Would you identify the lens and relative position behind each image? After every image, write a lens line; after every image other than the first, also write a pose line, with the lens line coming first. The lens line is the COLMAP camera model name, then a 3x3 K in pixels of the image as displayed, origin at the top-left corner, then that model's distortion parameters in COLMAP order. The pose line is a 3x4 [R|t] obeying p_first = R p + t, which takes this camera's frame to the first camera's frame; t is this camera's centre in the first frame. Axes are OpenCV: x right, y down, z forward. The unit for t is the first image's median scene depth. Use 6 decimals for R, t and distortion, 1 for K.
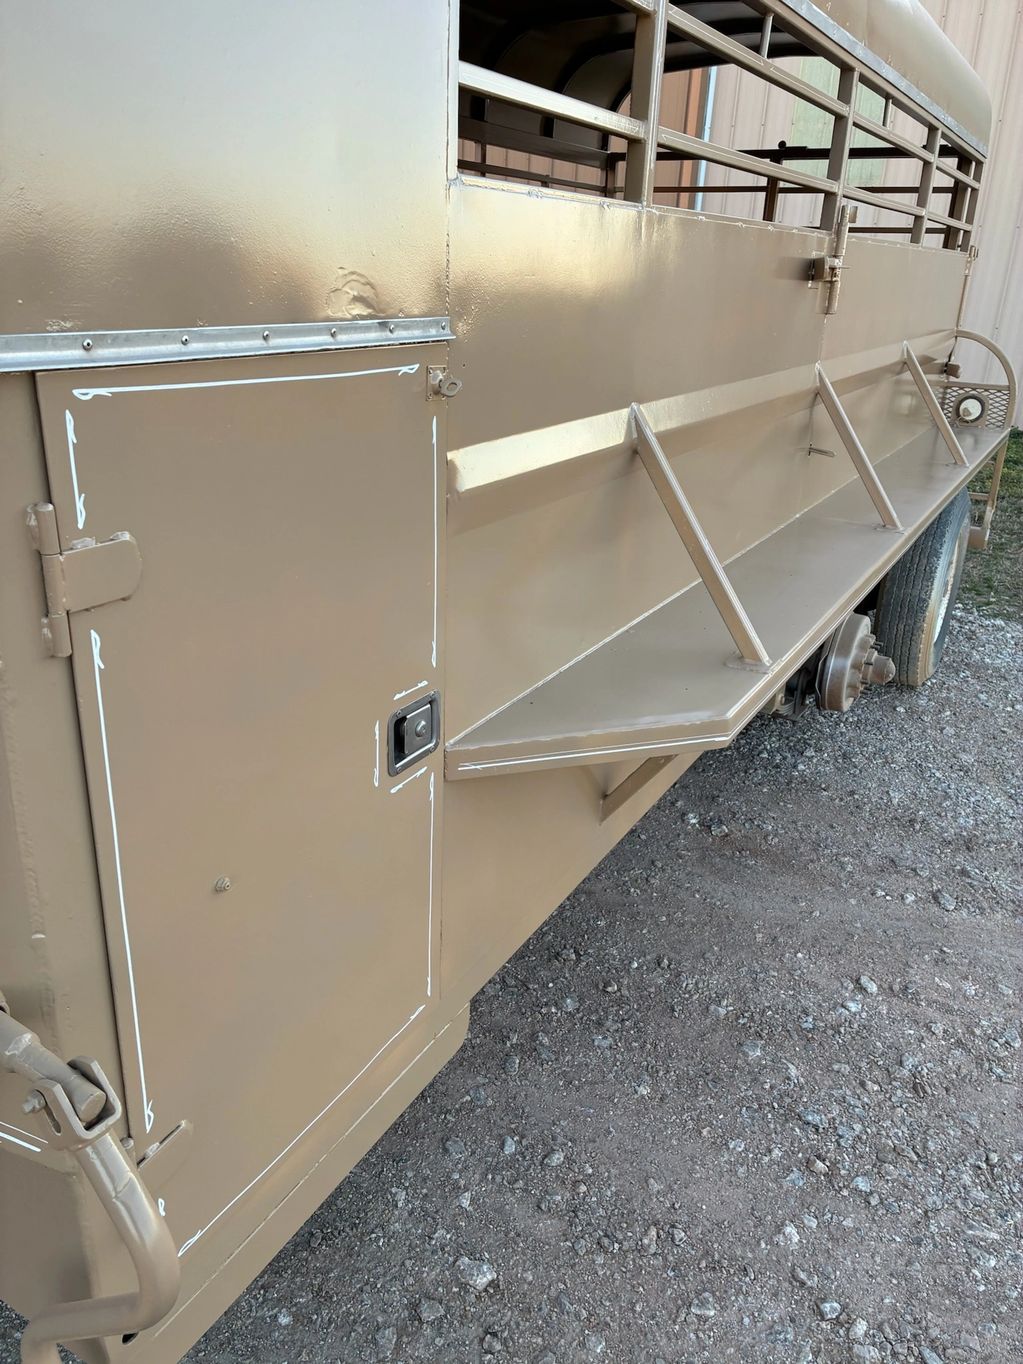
lens RADIAL K [[1030.2, 0, 492.1], [0, 1030.2, 681.8], [0, 0, 1]] dist [0.056694, -0.059054]
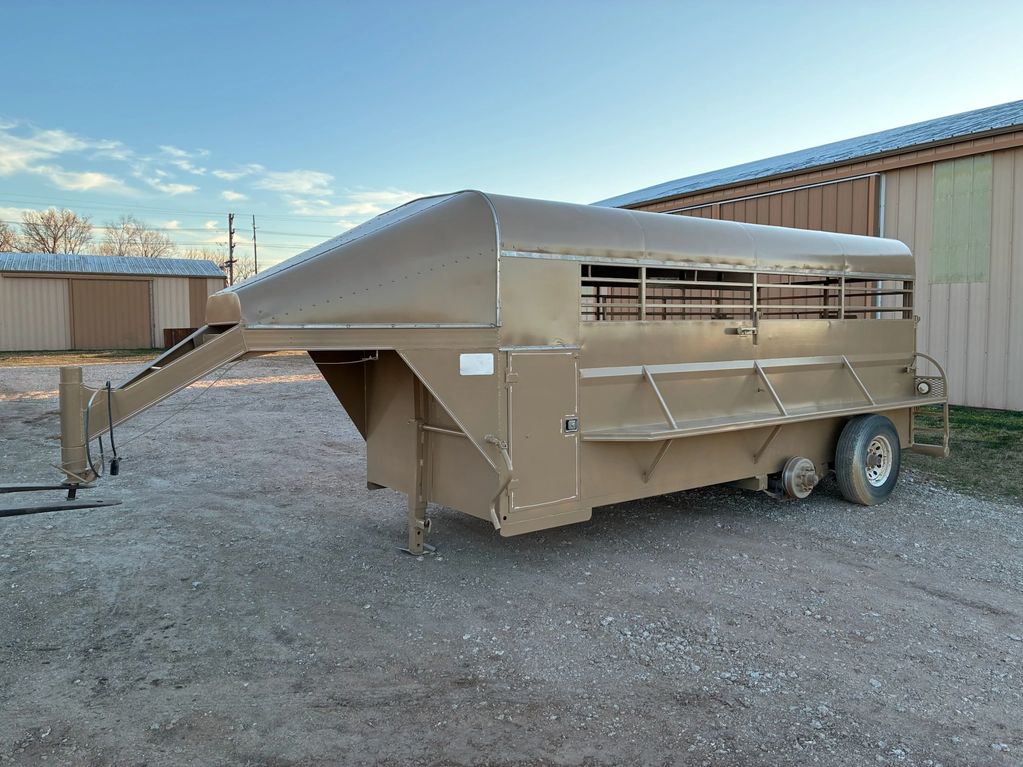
lens RADIAL K [[772.6, 0, 511.5], [0, 772.6, 383.5], [0, 0, 1]] dist [0.056694, -0.059054]
pose [[0.919360, -0.013748, -0.393176, 0.629004], [-0.110274, 0.950322, -0.291082, 0.544367], [0.377646, 0.310966, 0.872172, -1.336629]]
